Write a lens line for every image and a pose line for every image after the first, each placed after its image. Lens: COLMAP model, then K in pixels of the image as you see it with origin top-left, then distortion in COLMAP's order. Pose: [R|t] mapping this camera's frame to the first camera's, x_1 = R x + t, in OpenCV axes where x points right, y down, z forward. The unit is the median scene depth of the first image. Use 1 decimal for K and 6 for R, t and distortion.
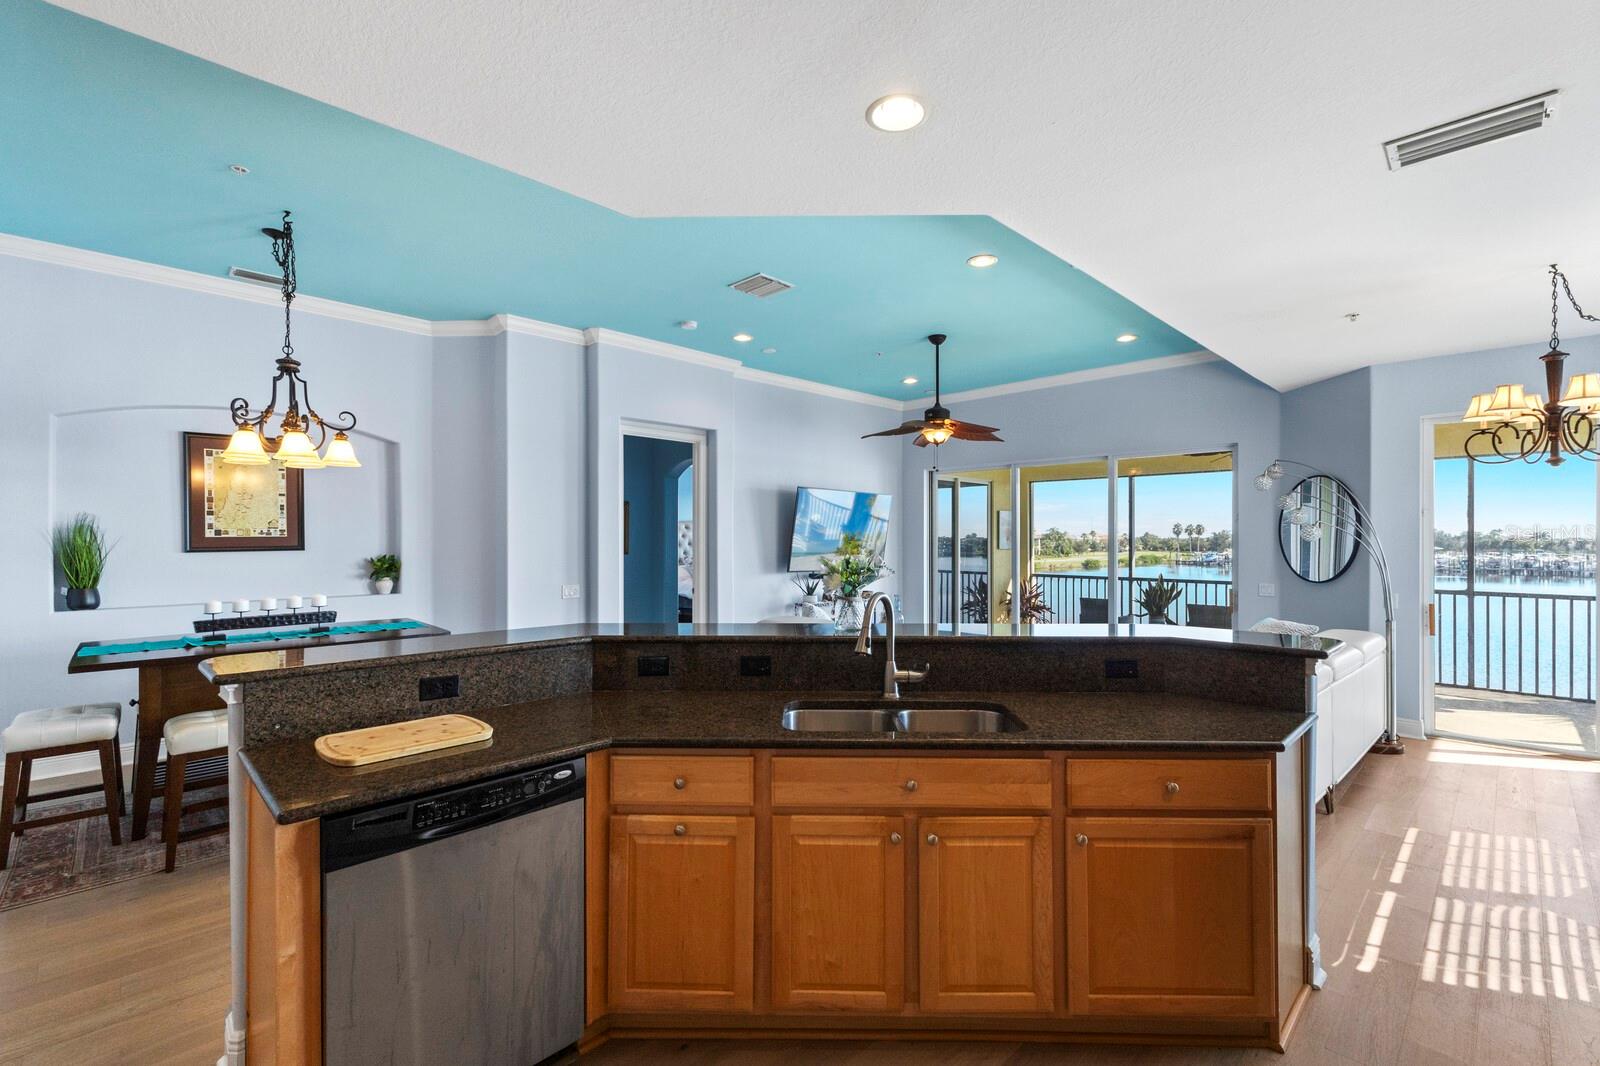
lens RADIAL K [[695.2, 0, 802.7], [0, 695.2, 539.6], [0, 0, 1]] dist [0.014586, -0.004349]
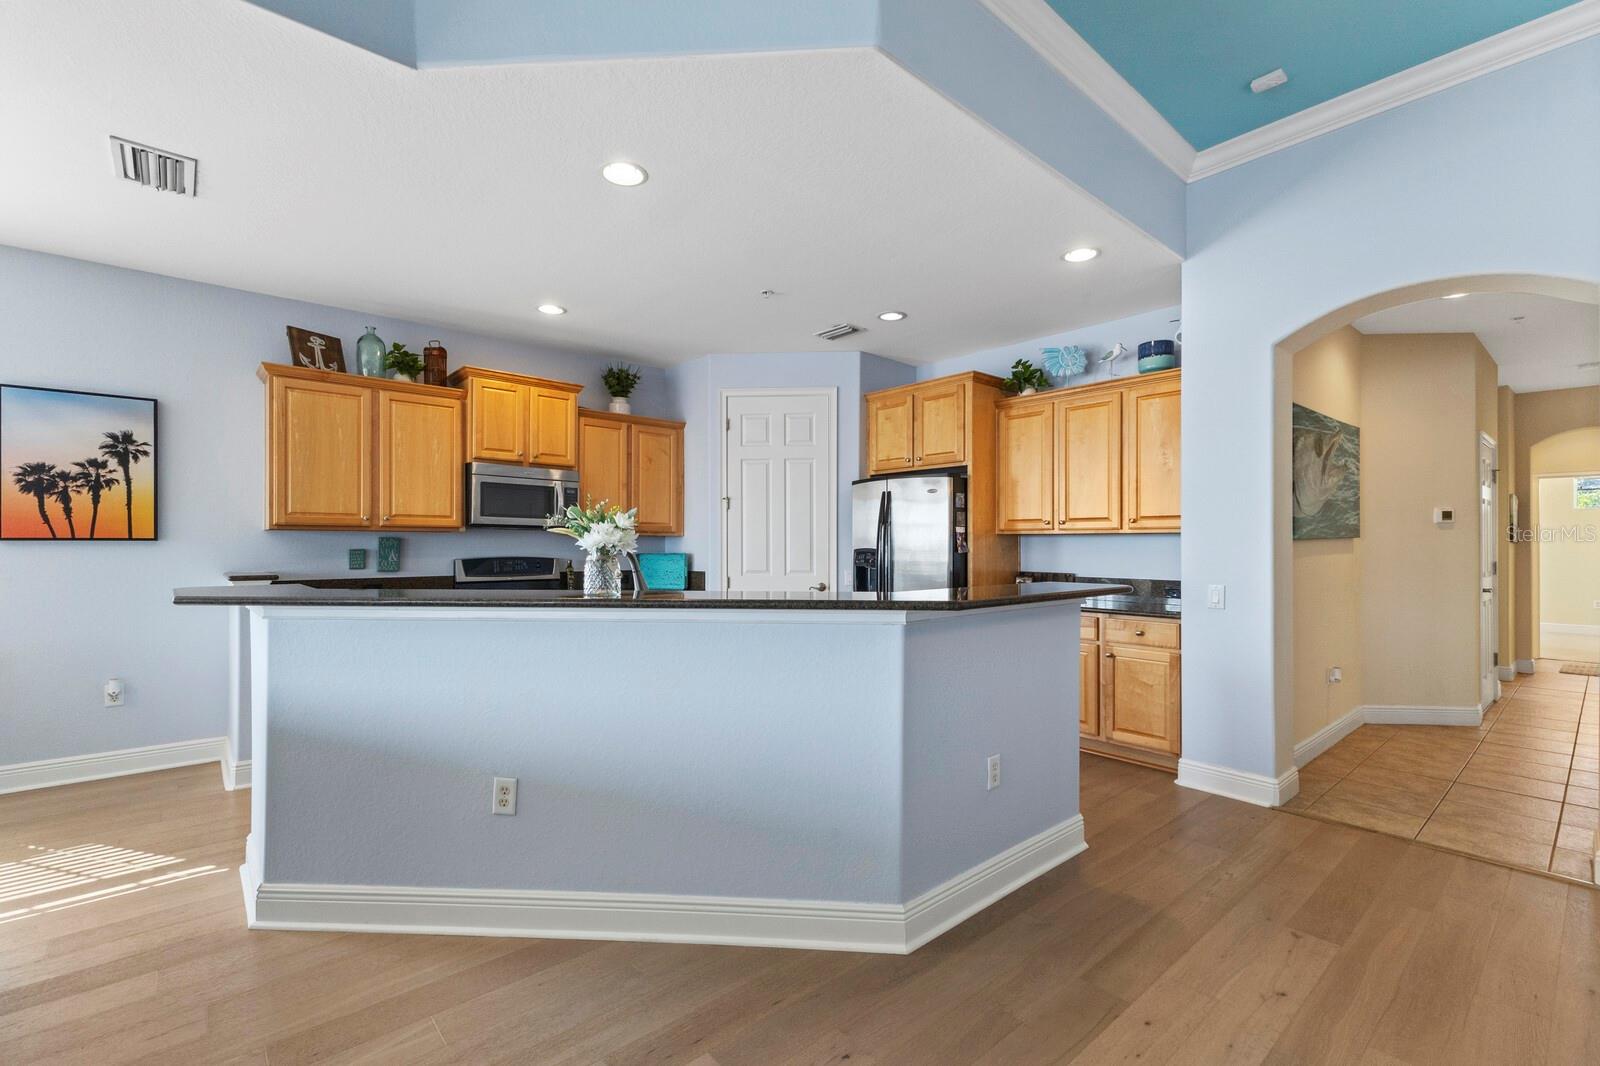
lens RADIAL K [[695.2, 0, 792.5], [0, 695.2, 544.8], [0, 0, 1]] dist [0.014586, -0.004349]
pose [[-0.998004, -0.000886, 0.063148, -0.135963], [-0.000829, 0.999999, 0.000929, 0.045719], [-0.063149, 0.000874, -0.998004, 1.209010]]
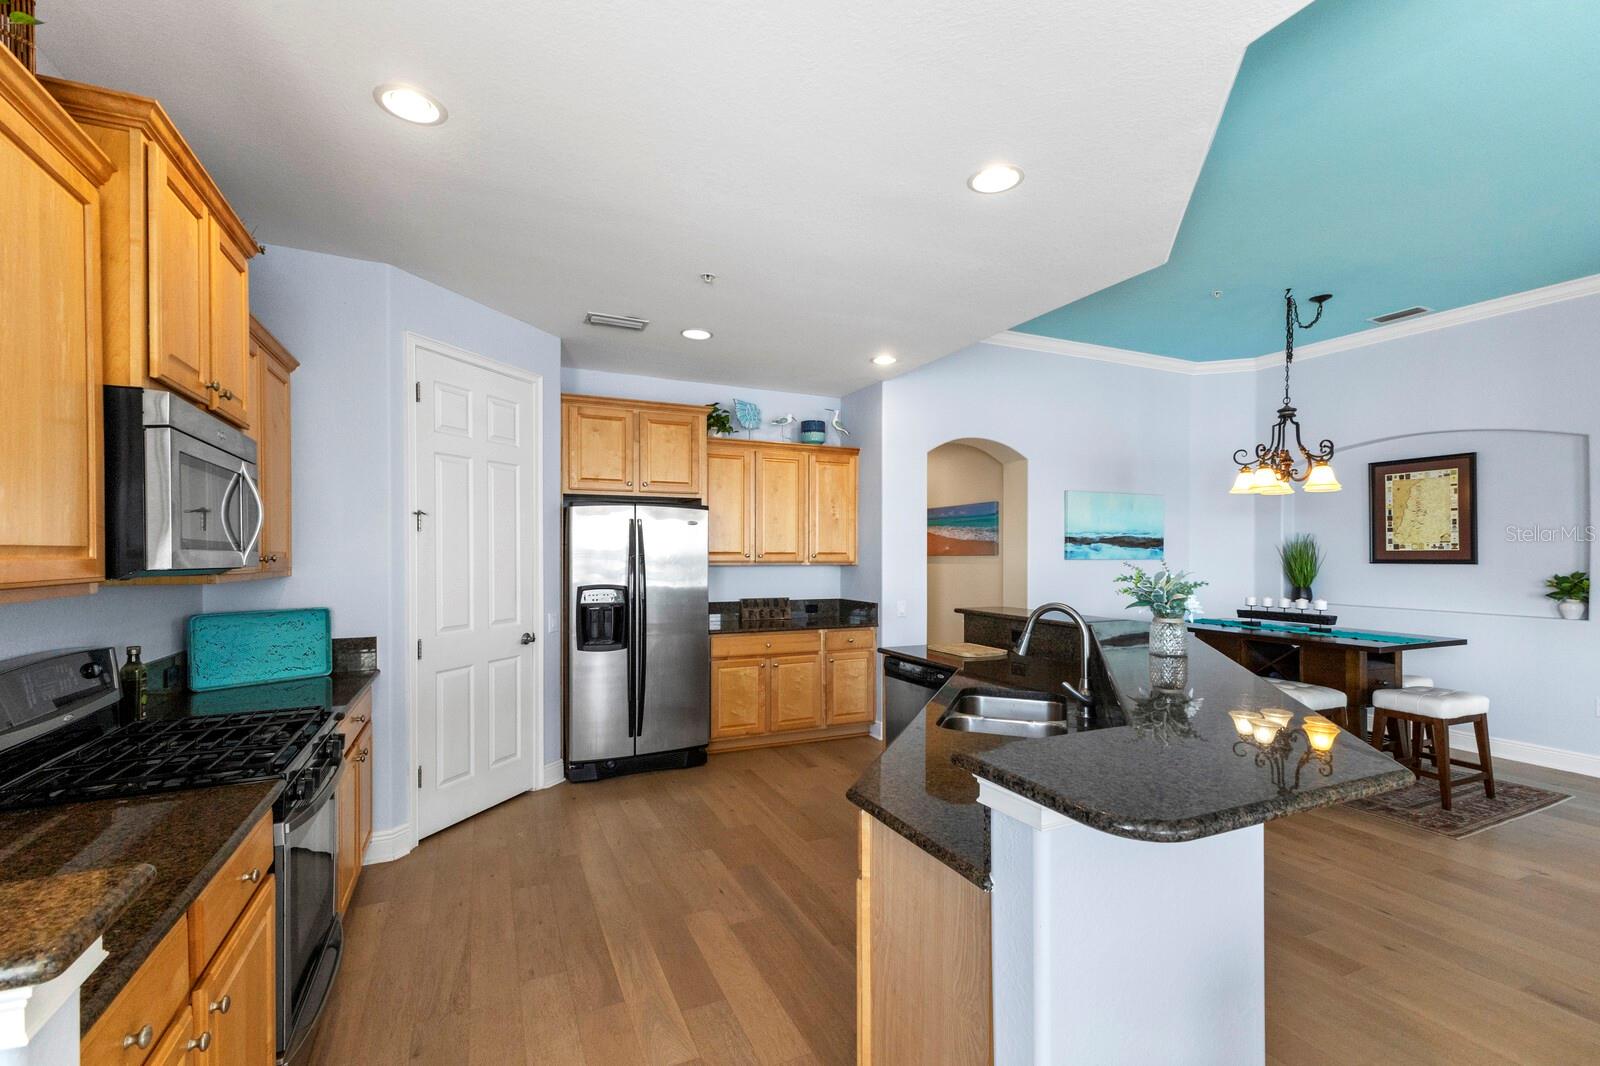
lens RADIAL K [[695.2, 0, 794.5], [0, 695.2, 549.5], [0, 0, 1]] dist [0.014586, -0.004349]
pose [[-0.345889, -0.002707, -0.938271, 0.701811], [-0.004473, 0.999989, -0.001236, 0.000338], [0.938265, 0.003770, -0.345898, 0.577063]]
